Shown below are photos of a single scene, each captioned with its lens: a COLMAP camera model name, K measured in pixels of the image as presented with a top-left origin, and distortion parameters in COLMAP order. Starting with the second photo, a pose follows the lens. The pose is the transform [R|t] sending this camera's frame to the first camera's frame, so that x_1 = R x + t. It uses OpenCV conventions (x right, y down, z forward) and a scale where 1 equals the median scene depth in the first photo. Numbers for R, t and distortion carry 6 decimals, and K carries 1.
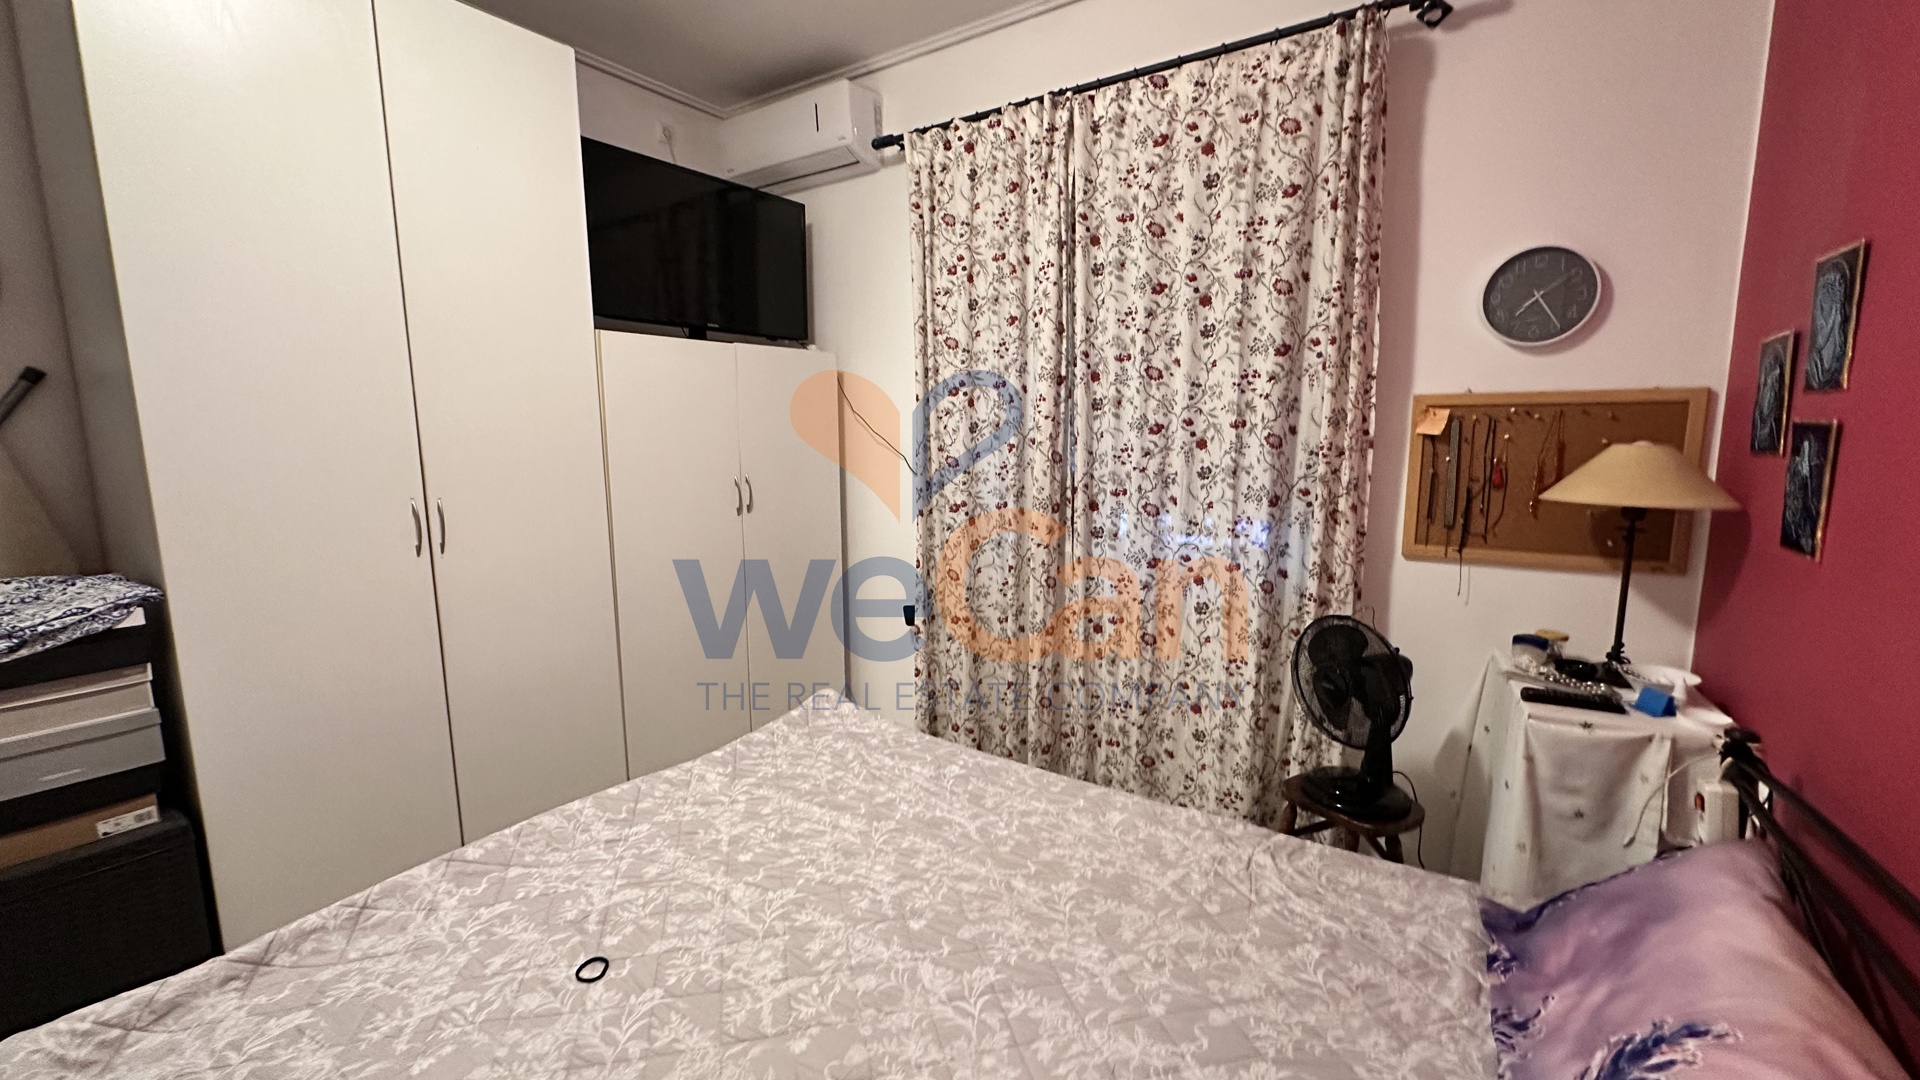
lens RADIAL K [[766.6, 0, 963.6], [0, 766.6, 537.1], [0, 0, 1]] dist [-0.001535, 0.000114]
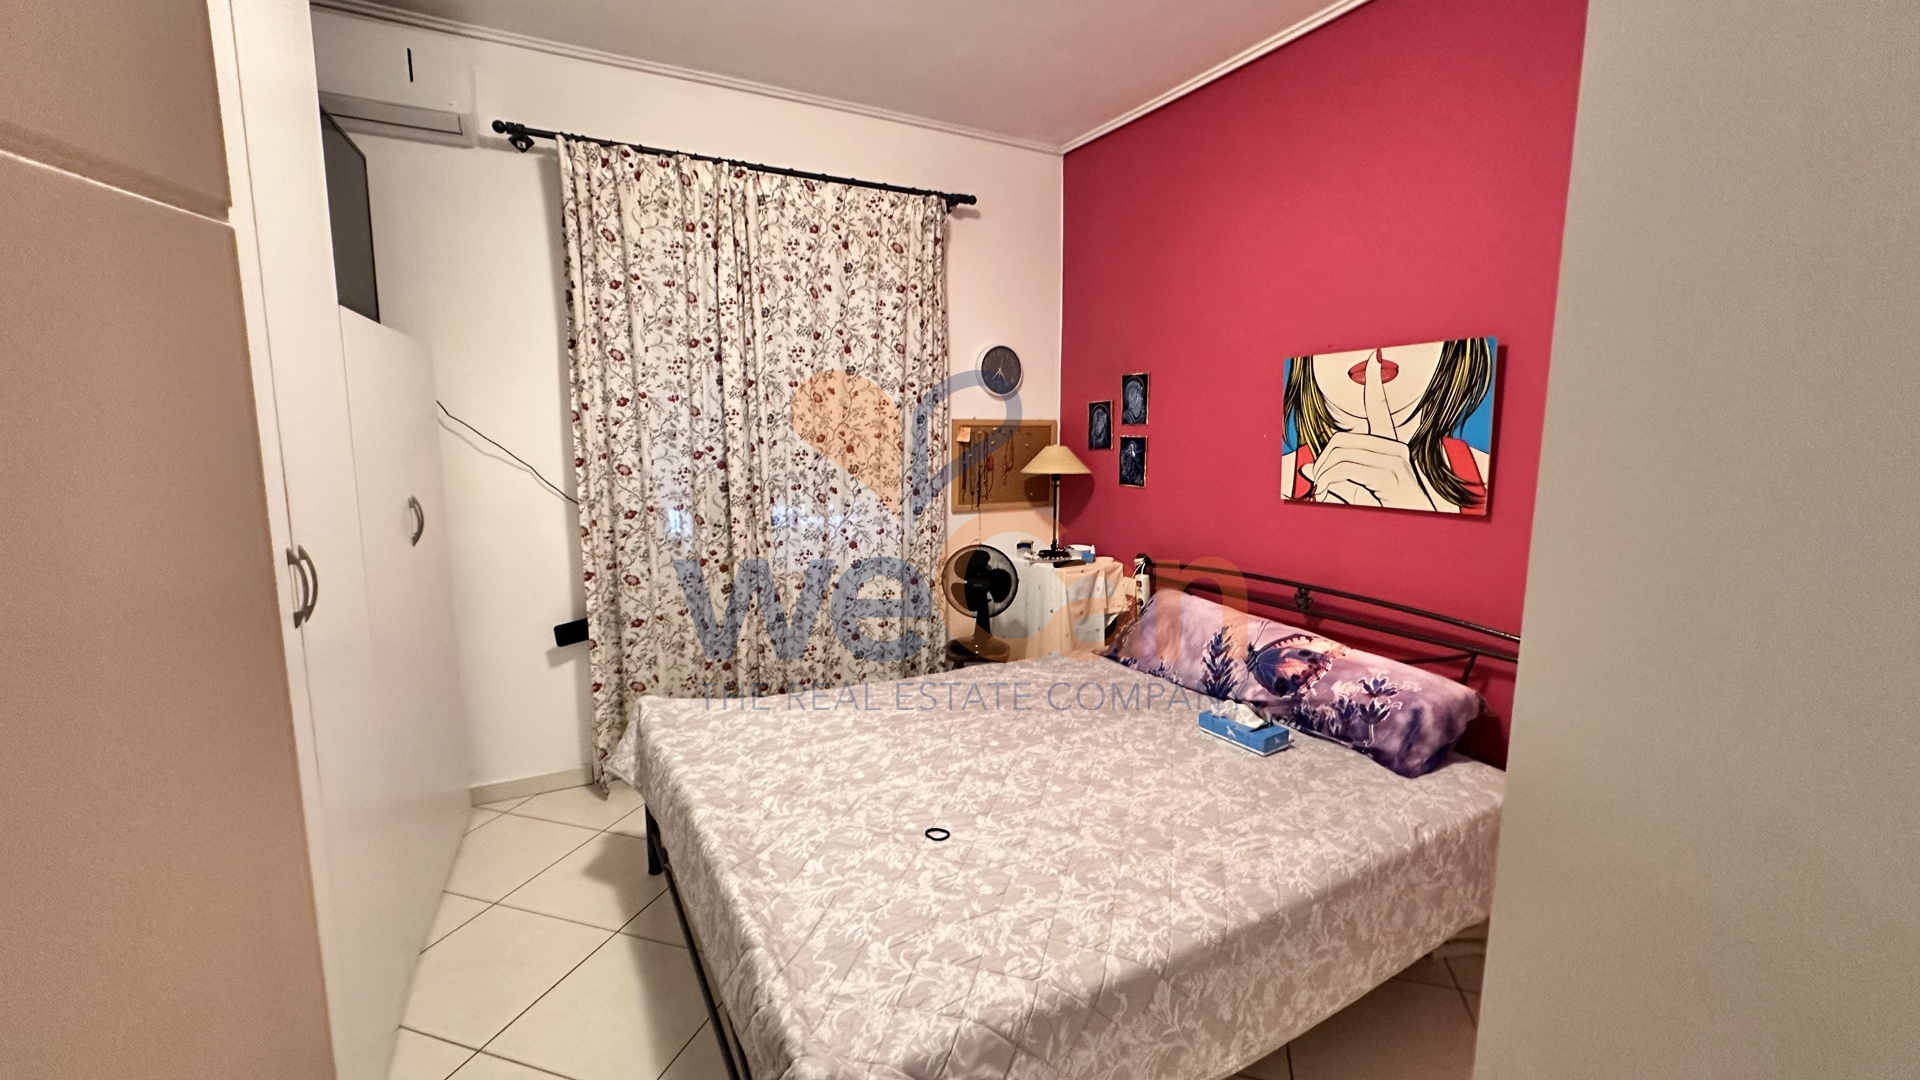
lens RADIAL K [[766.6, 0, 963.6], [0, 766.6, 537.1], [0, 0, 1]] dist [-0.001535, 0.000114]
pose [[0.481721, -0.112814, 0.869033, -0.959008], [0.118274, 0.990975, 0.063082, -0.027229], [-0.868306, 0.072396, 0.490717, 0.145650]]
